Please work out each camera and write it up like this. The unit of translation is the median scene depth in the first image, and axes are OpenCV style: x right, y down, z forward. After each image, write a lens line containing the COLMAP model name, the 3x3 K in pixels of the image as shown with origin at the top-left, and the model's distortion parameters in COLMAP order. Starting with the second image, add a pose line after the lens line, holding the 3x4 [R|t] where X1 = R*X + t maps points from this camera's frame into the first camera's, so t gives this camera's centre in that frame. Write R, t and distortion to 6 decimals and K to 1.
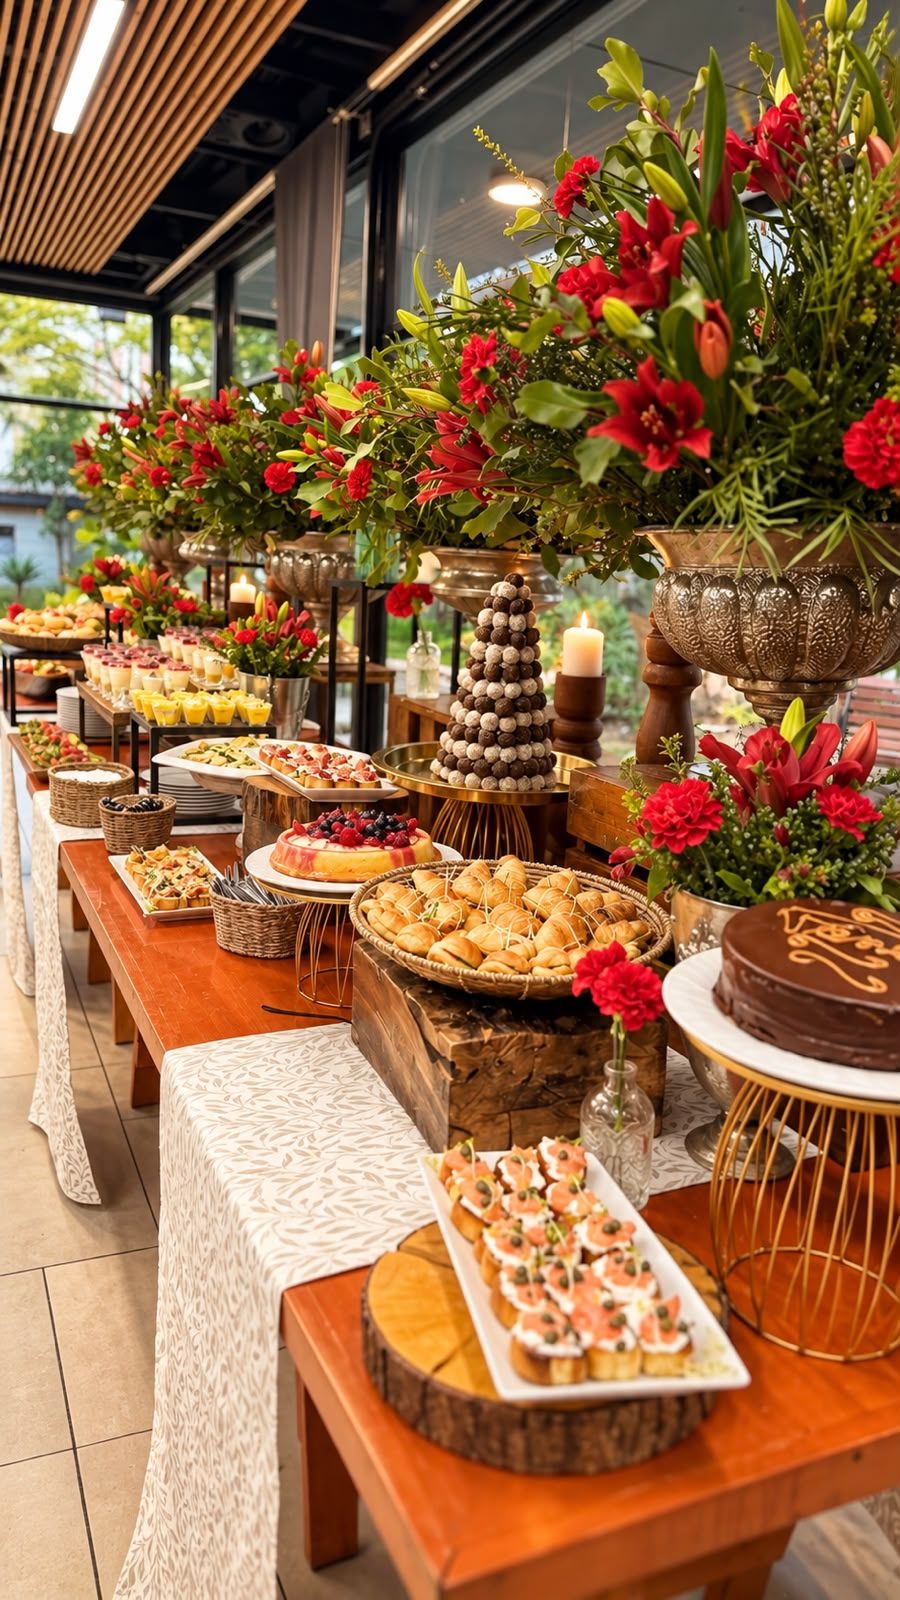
lens RADIAL K [[1135.9, 0, 449.5], [0, 1135.9, 807.2], [0, 0, 1]] dist [-0.005180, -0.010338]
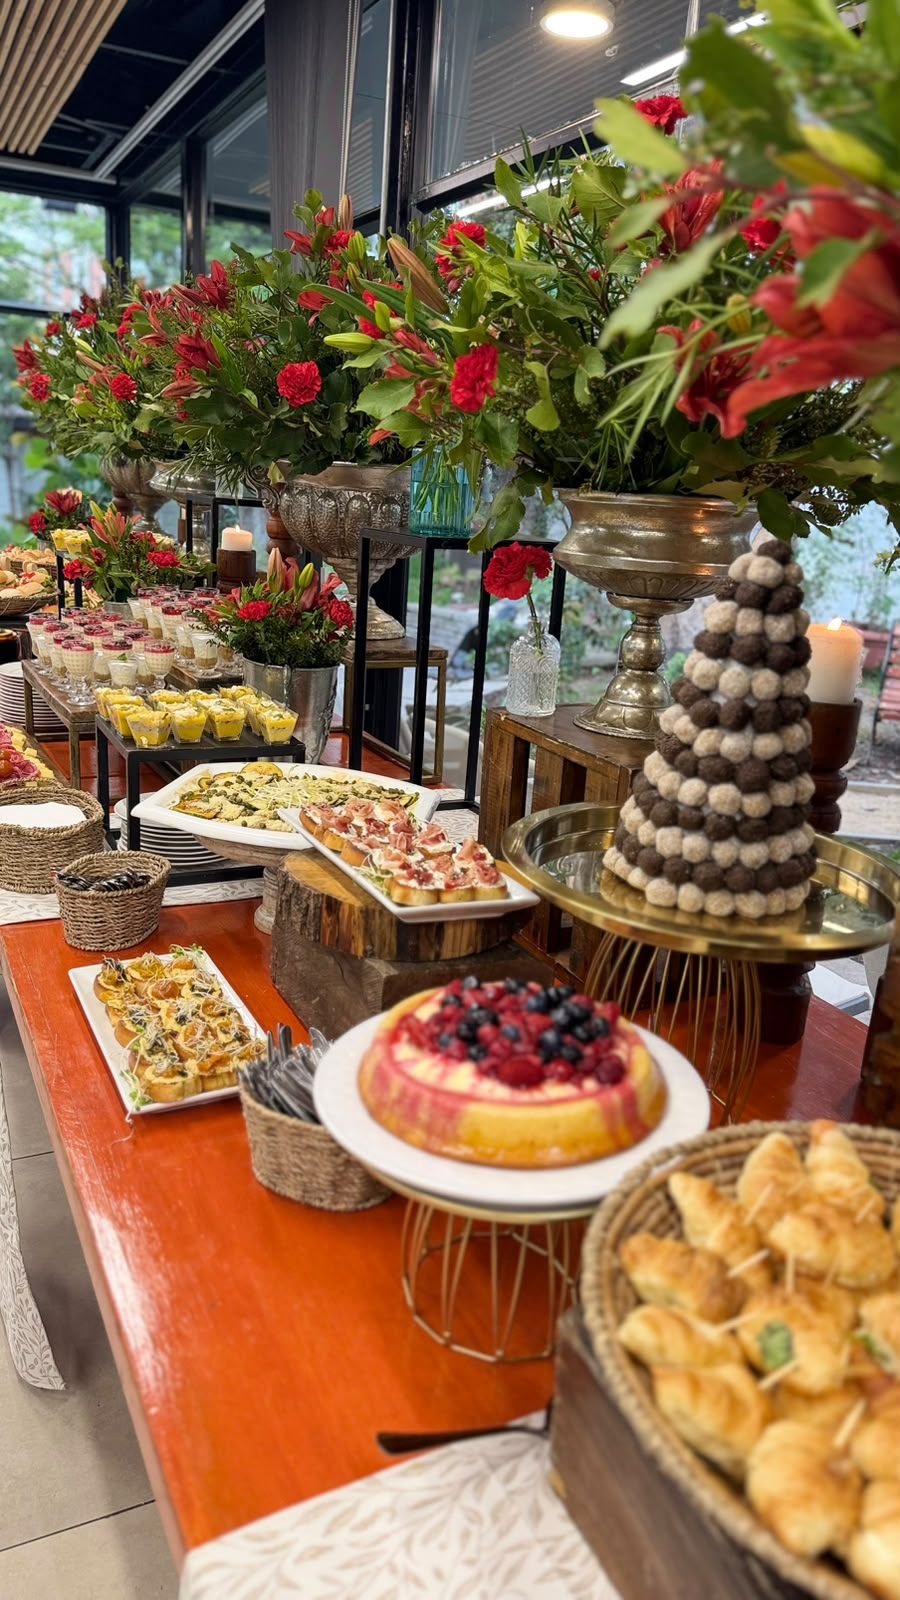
lens RADIAL K [[1135.9, 0, 447.7], [0, 1135.9, 792.9], [0, 0, 1]] dist [-0.005180, -0.010338]
pose [[0.999506, -0.005851, 0.030886, -0.072743], [0.004309, 0.998752, 0.049762, -0.063172], [-0.031138, -0.049605, 0.998283, 0.249078]]
